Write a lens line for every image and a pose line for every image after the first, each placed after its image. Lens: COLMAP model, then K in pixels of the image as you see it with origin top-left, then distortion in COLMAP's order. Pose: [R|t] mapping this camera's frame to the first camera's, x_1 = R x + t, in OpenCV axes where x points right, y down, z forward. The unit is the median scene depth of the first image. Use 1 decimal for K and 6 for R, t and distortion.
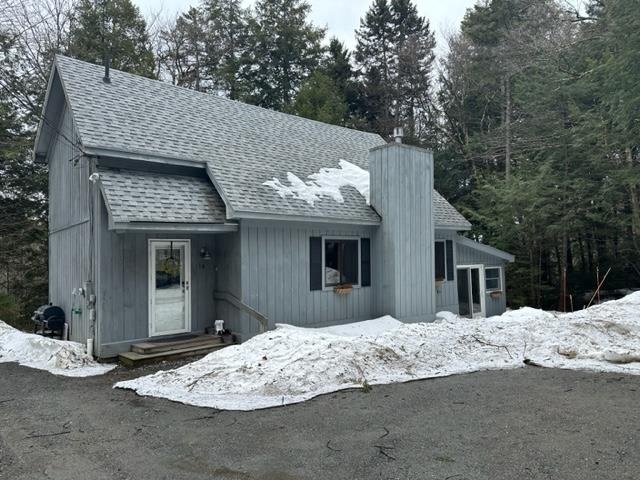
lens RADIAL K [[441.4, 0, 313.7], [0, 441.4, 239.5], [0, 0, 1]] dist [0.056566, -0.055830]
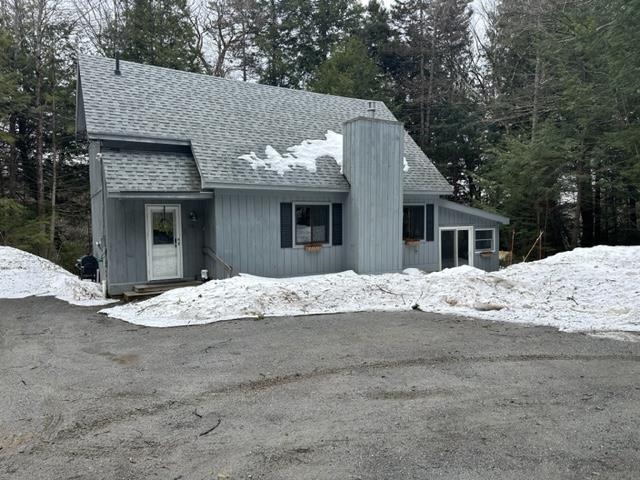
lens RADIAL K [[441.4, 0, 318.8], [0, 441.4, 240.9], [0, 0, 1]] dist [0.056566, -0.055830]
pose [[0.987202, 0.015210, -0.158751, 0.283801], [0.000133, 0.995363, 0.096191, -0.017037], [0.159478, -0.094981, 0.982622, -0.154185]]
